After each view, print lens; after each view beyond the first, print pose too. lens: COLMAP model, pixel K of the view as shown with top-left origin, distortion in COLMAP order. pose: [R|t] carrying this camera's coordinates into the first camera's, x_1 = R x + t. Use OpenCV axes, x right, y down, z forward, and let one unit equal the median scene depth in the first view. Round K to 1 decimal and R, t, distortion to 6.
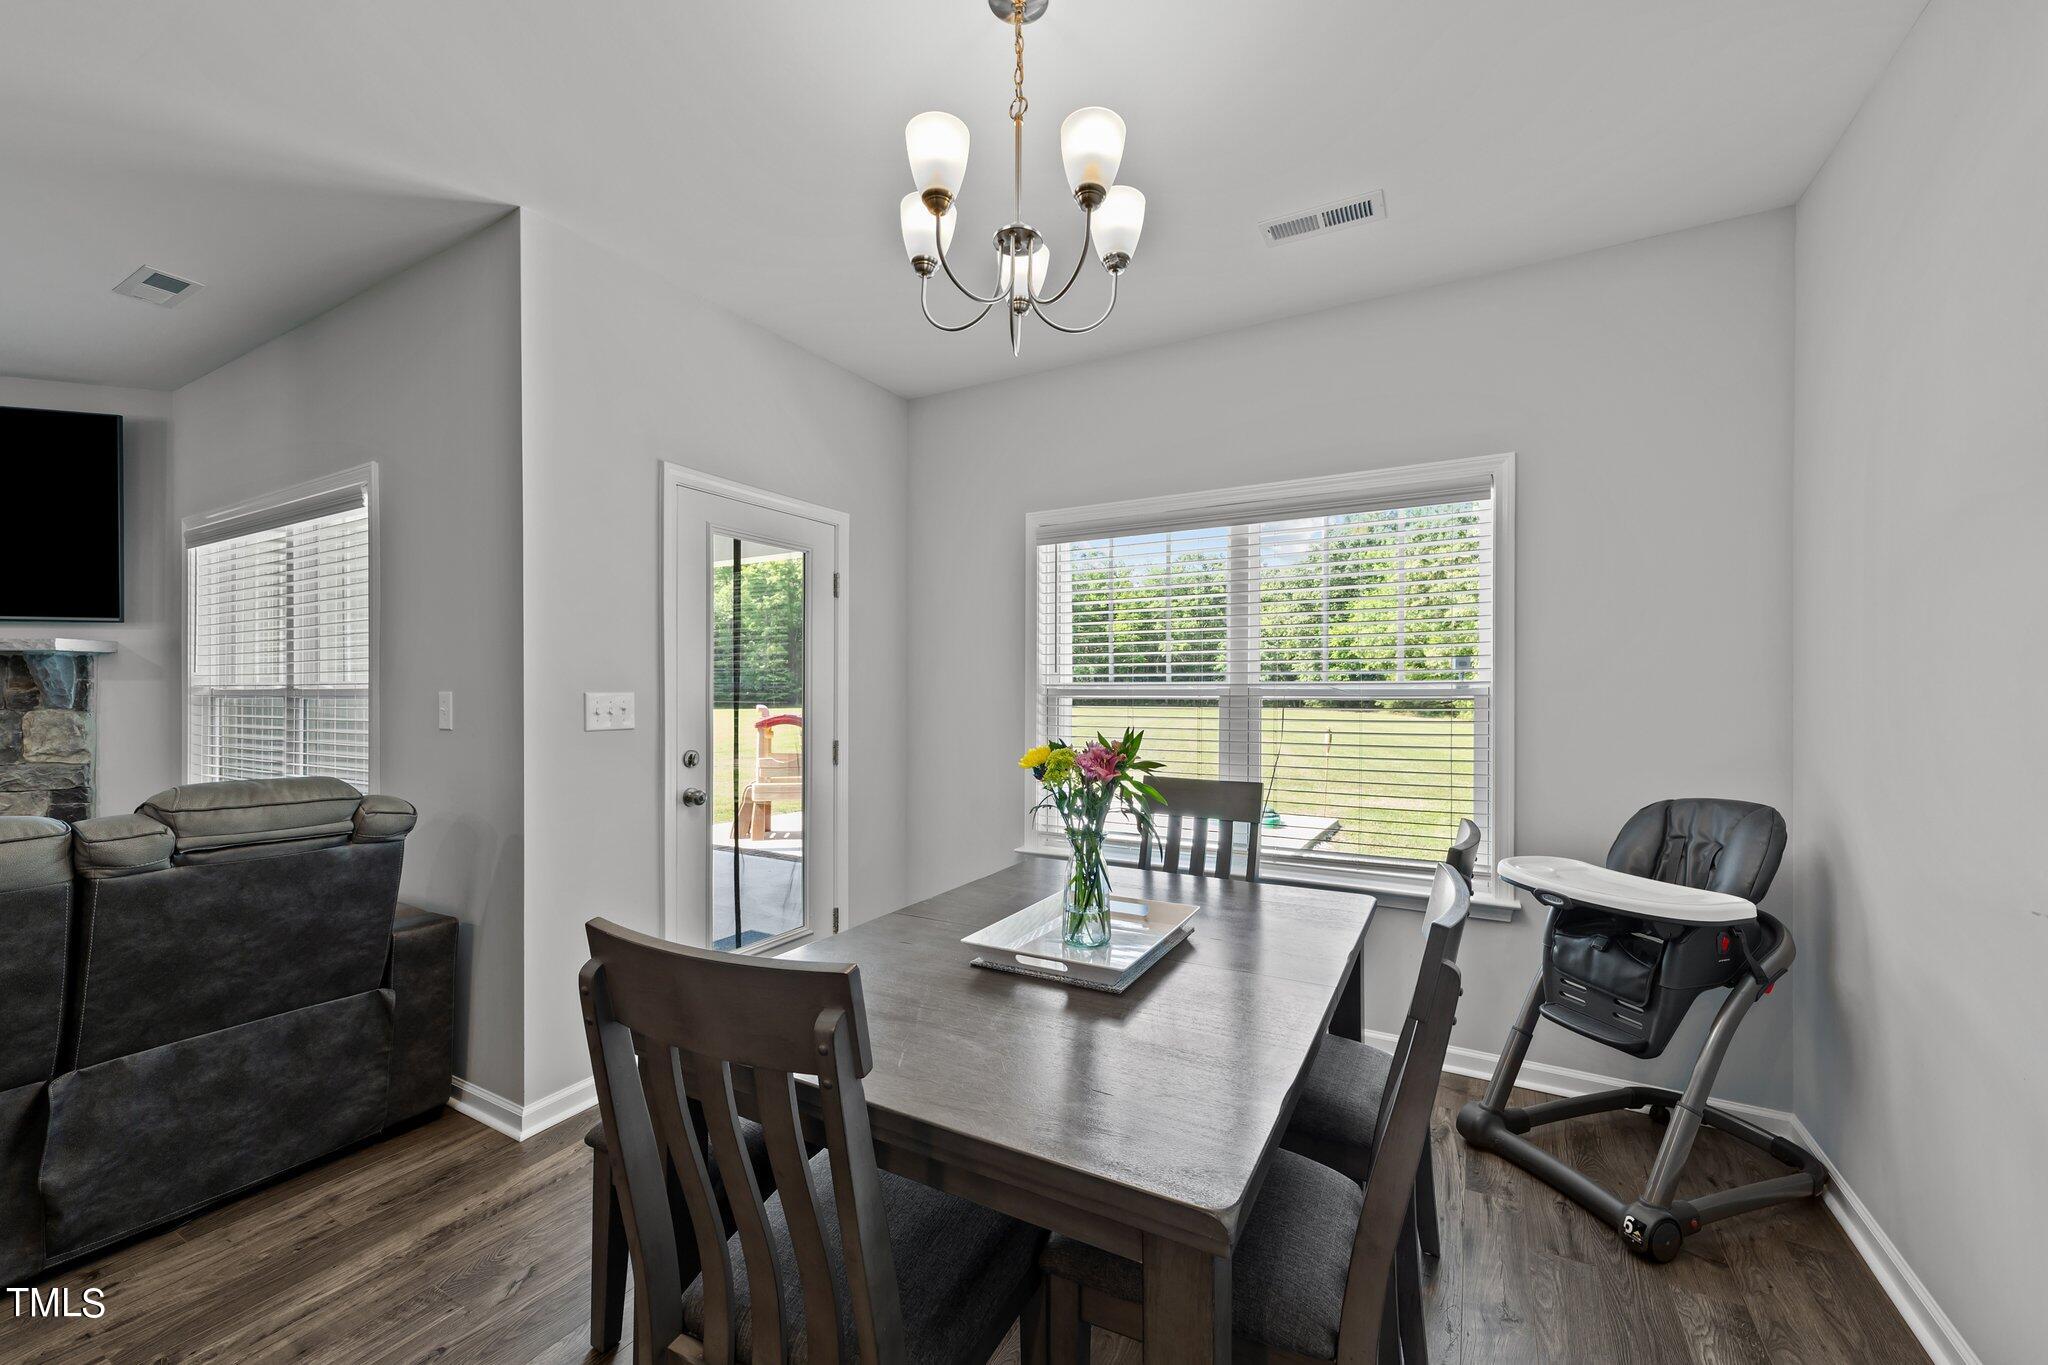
lens RADIAL K [[797.4, 0, 1024.0], [0, 797.4, 688.1], [0, 0, 1]] dist [0.007386, -0.001993]
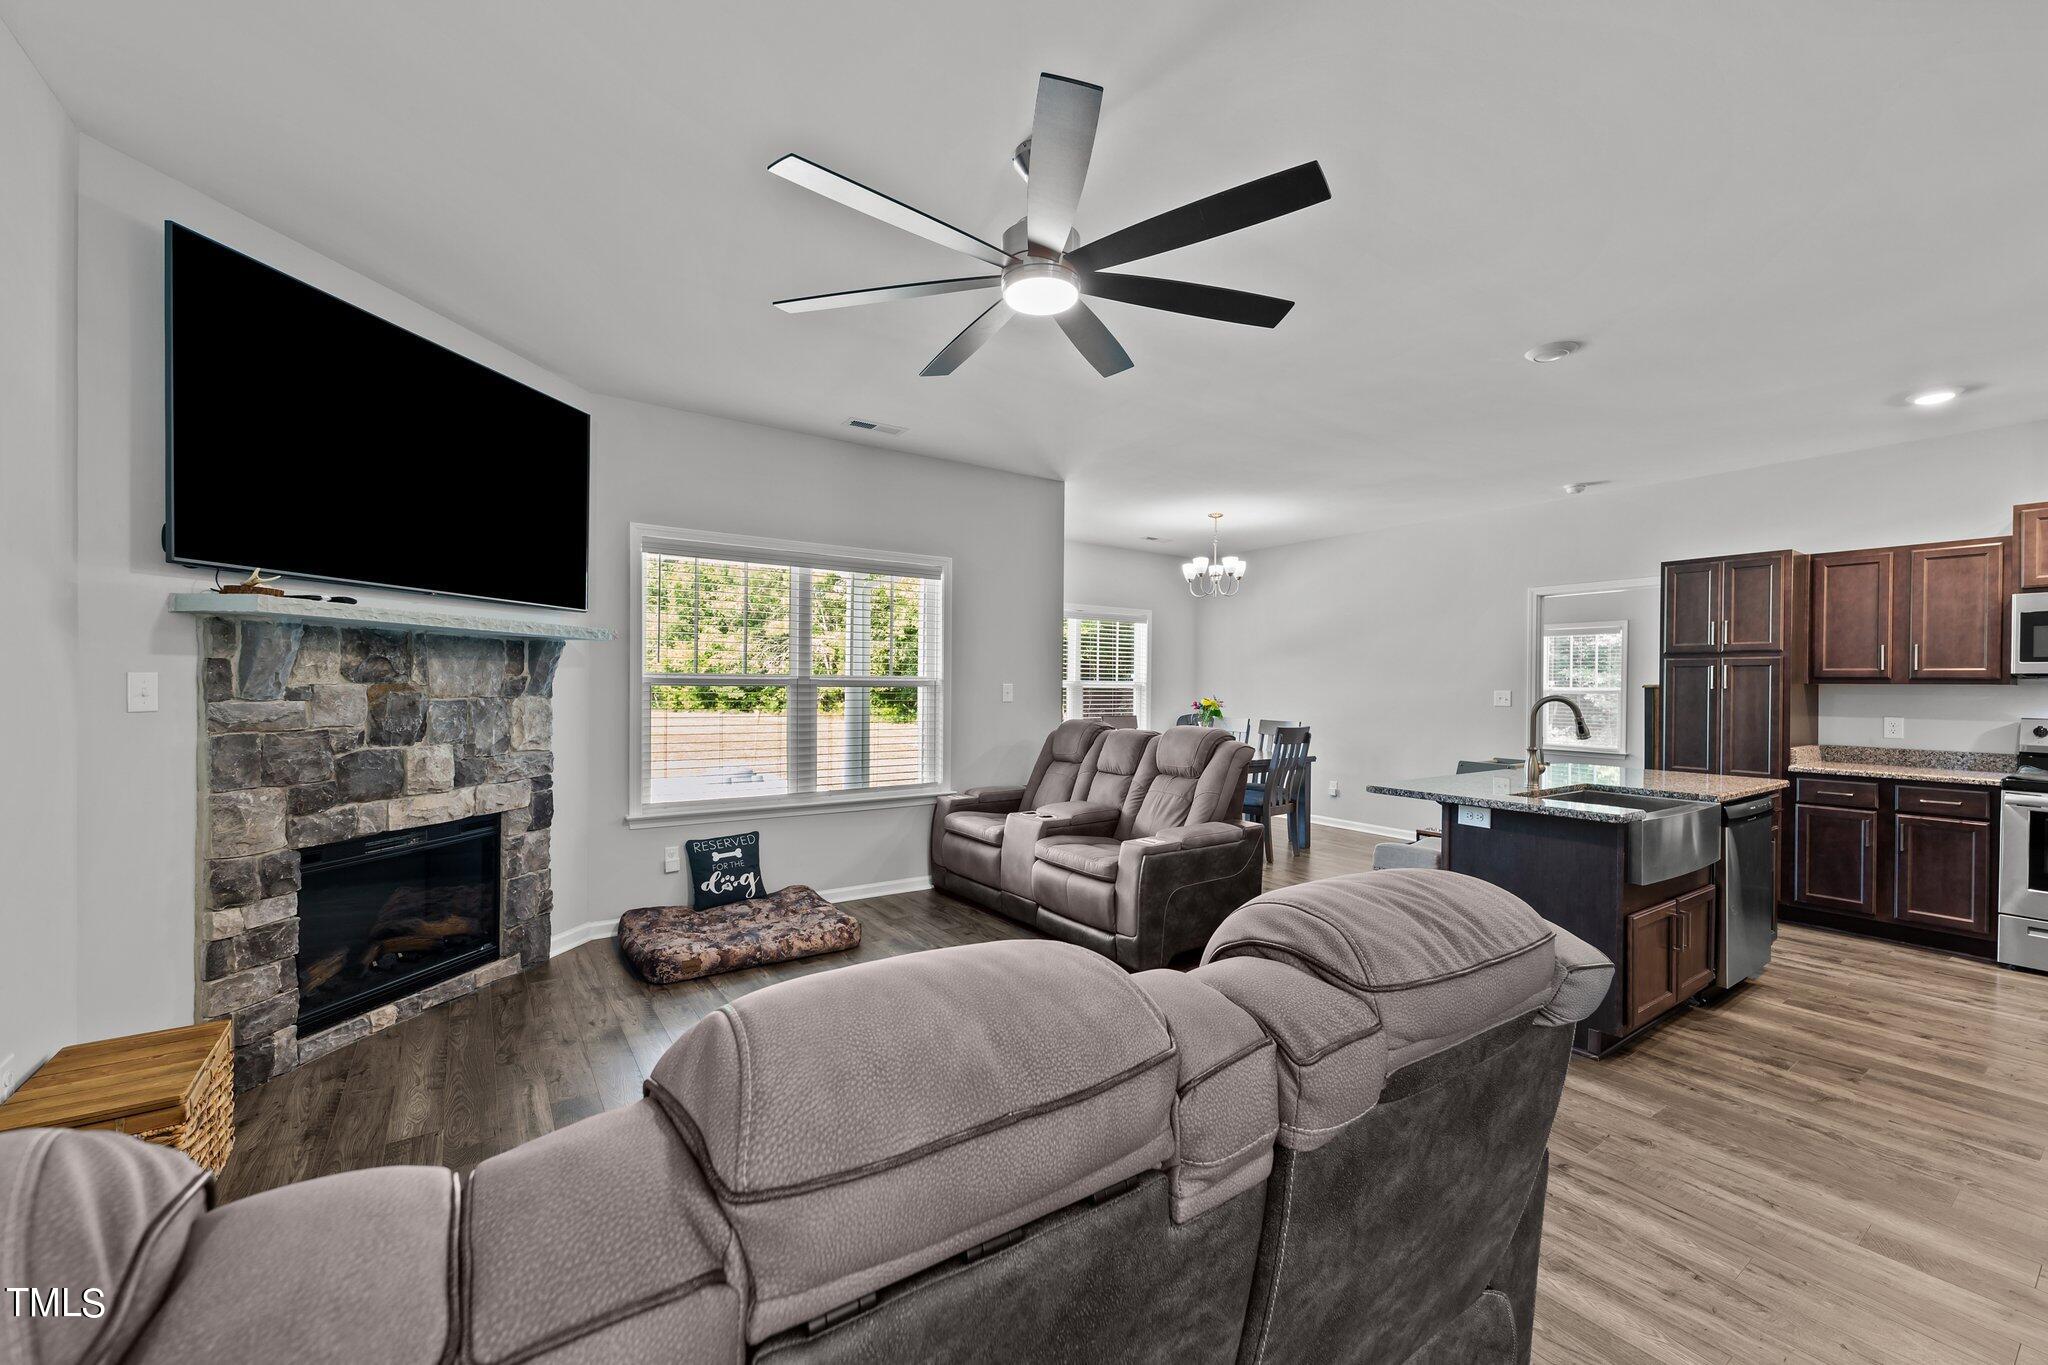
lens RADIAL K [[797.4, 0, 1020.1], [0, 797.4, 687.0], [0, 0, 1]] dist [0.007386, -0.001993]
pose [[0.448391, 0.001687, 0.893836, -1.833072], [-0.015844, 0.999856, 0.006061, -0.000426], [-0.893697, -0.016879, 0.448353, 0.022589]]
